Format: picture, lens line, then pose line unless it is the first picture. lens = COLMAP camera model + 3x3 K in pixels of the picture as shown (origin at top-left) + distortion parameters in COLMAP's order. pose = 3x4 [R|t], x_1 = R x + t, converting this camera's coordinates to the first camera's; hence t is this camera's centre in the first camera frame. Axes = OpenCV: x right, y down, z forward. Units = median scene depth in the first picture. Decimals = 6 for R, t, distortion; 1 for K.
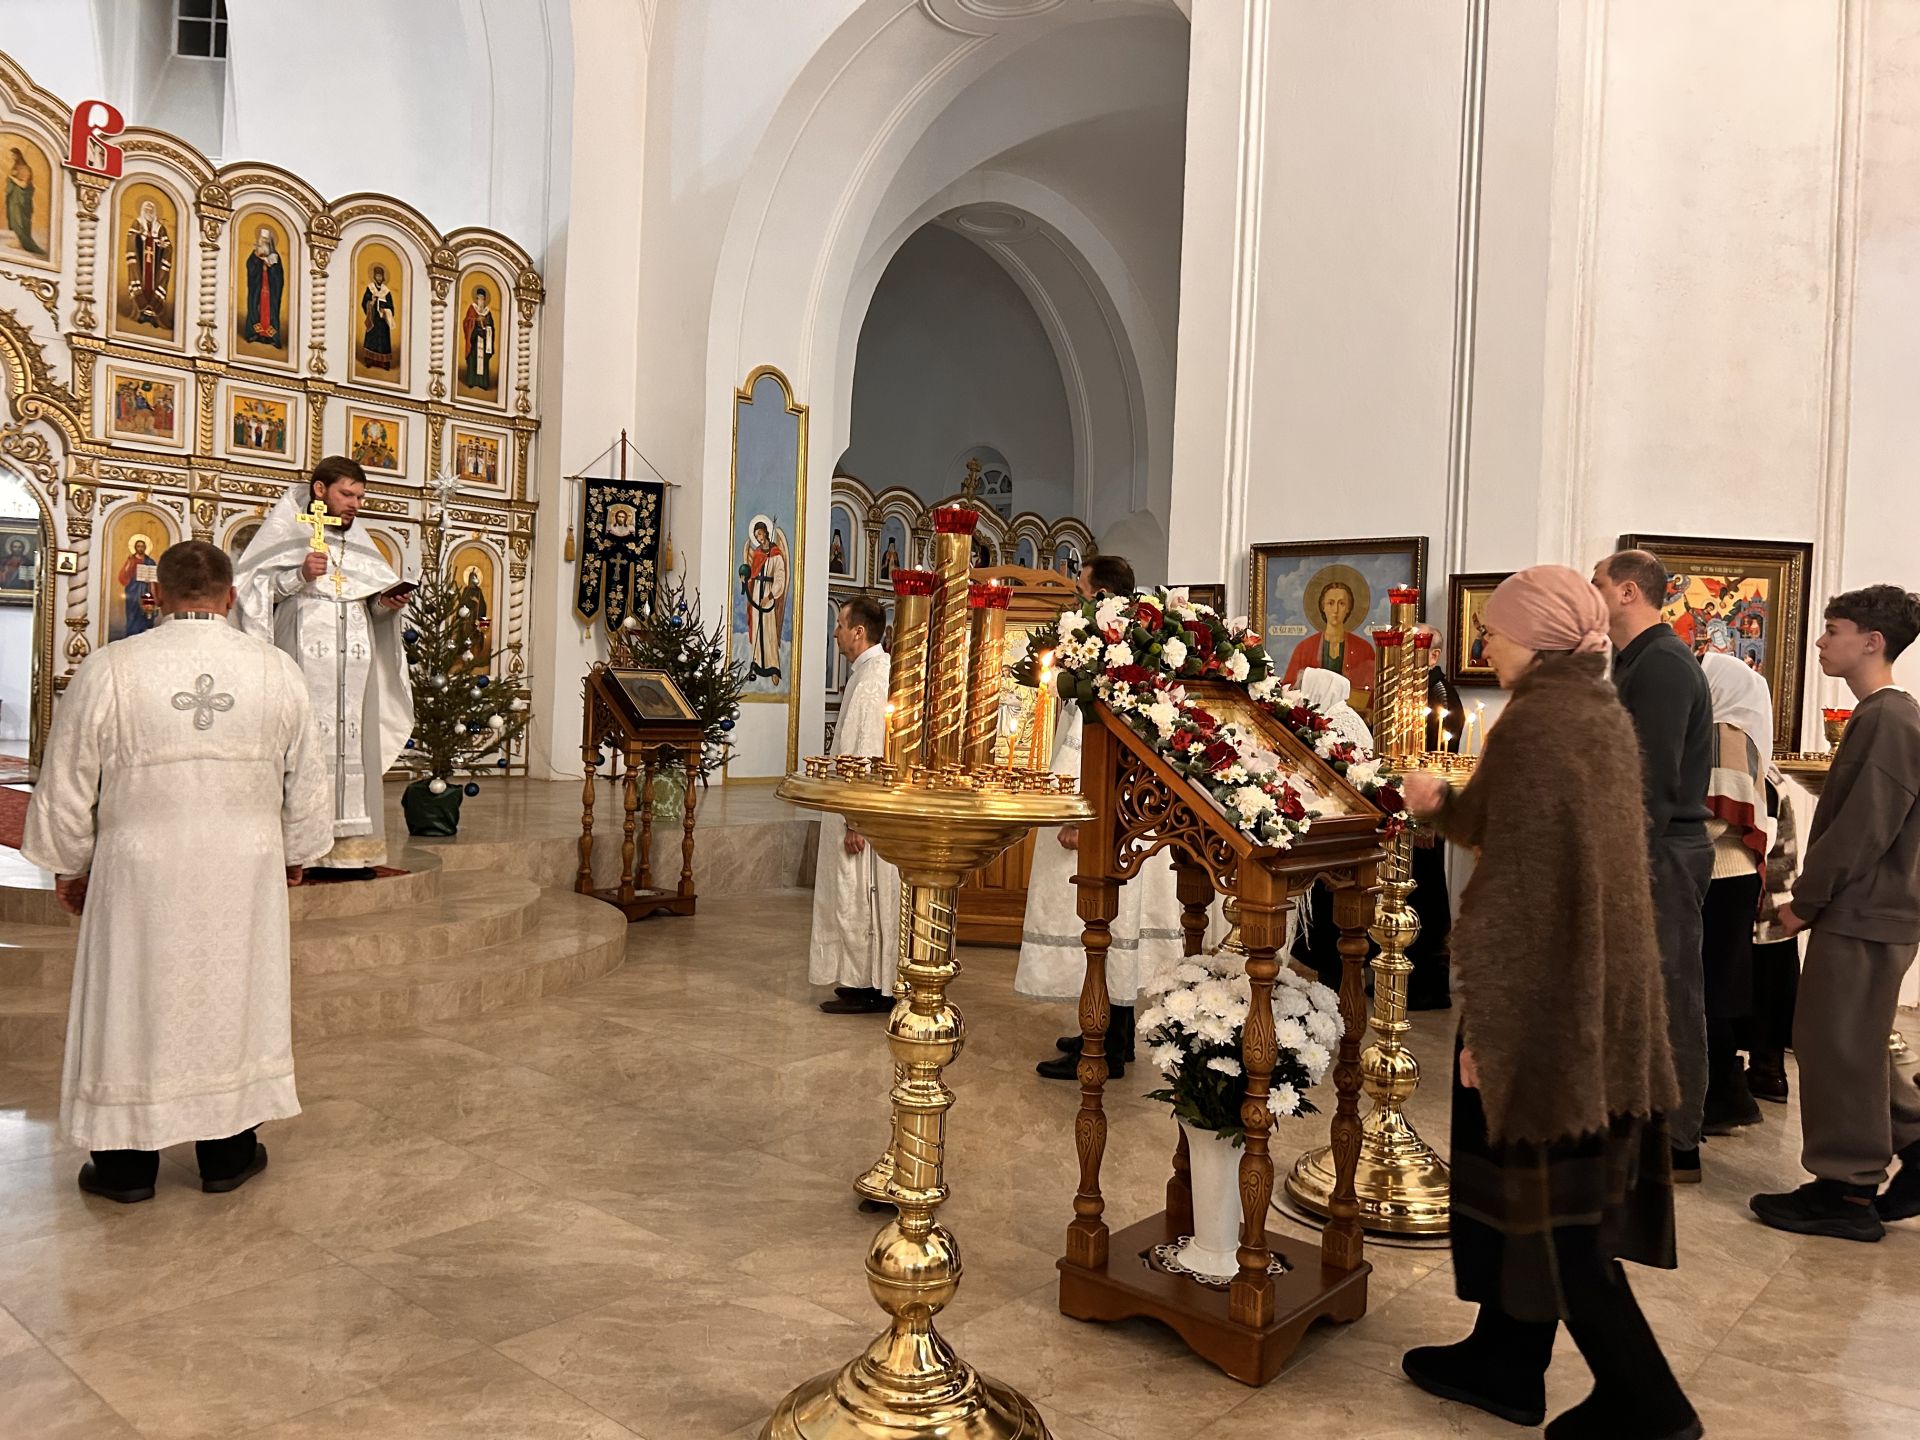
lens RADIAL K [[1443.5, 0, 969.0], [0, 1443.5, 708.7], [0, 0, 1]] dist [0.030302, -0.026069]
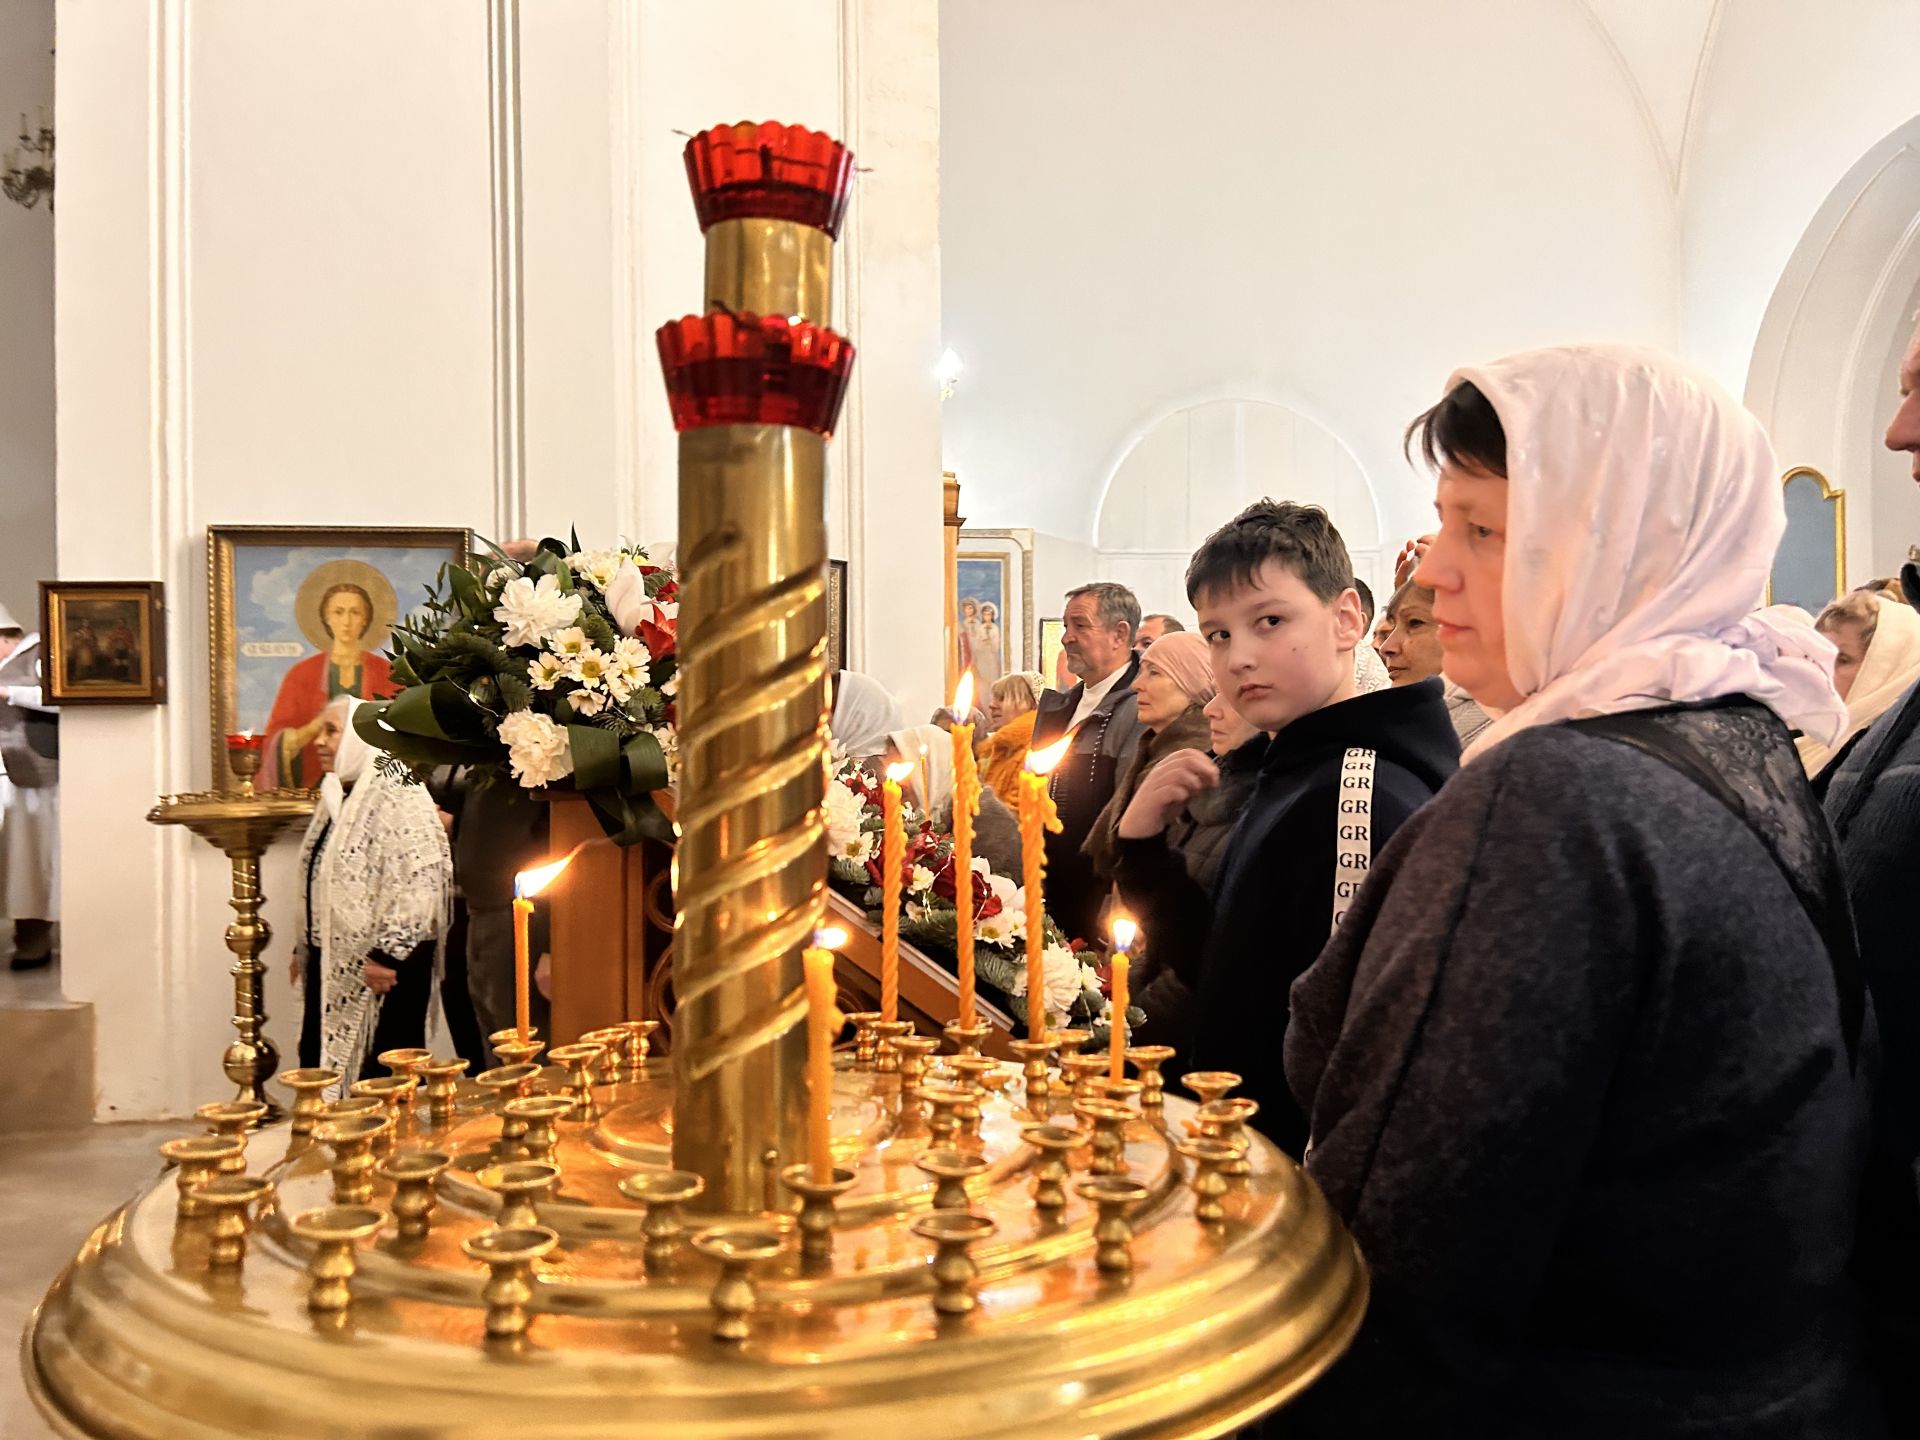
lens RADIAL K [[1445.2, 0, 965.1], [0, 1445.2, 731.1], [0, 0, 1]] dist [0.038072, -0.036355]
pose [[0.689919, -0.039518, 0.722807, -0.045534], [0.042188, 0.999007, 0.014351, -0.007116], [-0.722657, 0.020593, 0.690901, 0.184594]]
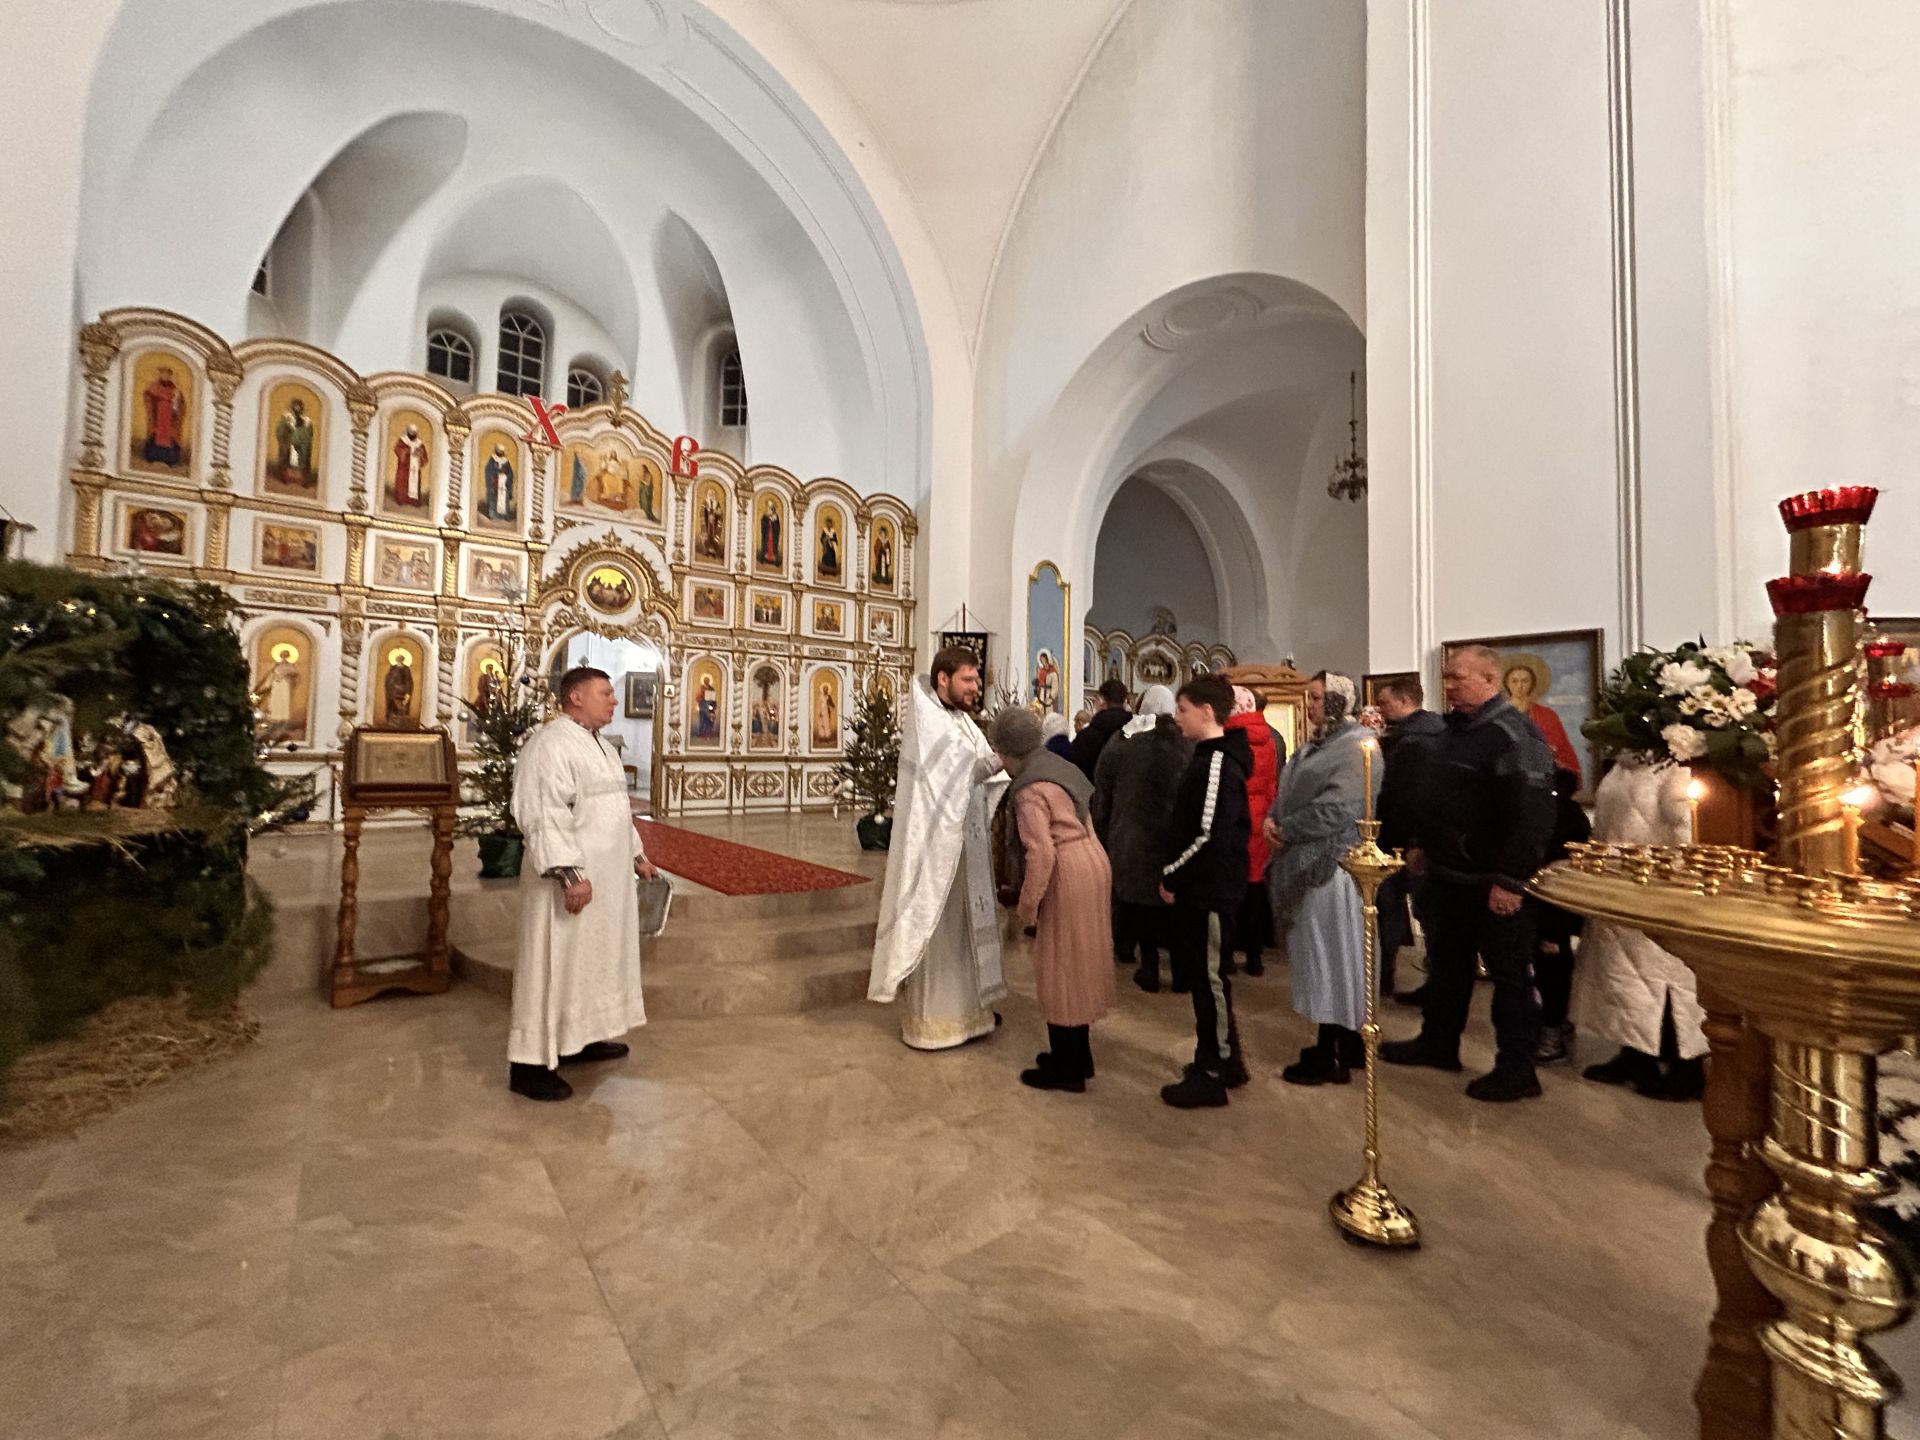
lens RADIAL K [[778.6, 0, 965.1], [0, 778.6, 720.2], [0, 0, 1]] dist [0.001366, -0.000051]
pose [[0.981732, -0.029642, -0.187948, -0.083721], [0.019401, 0.998237, -0.056096, -0.003929], [0.189280, 0.051425, 0.980576, 0.131272]]
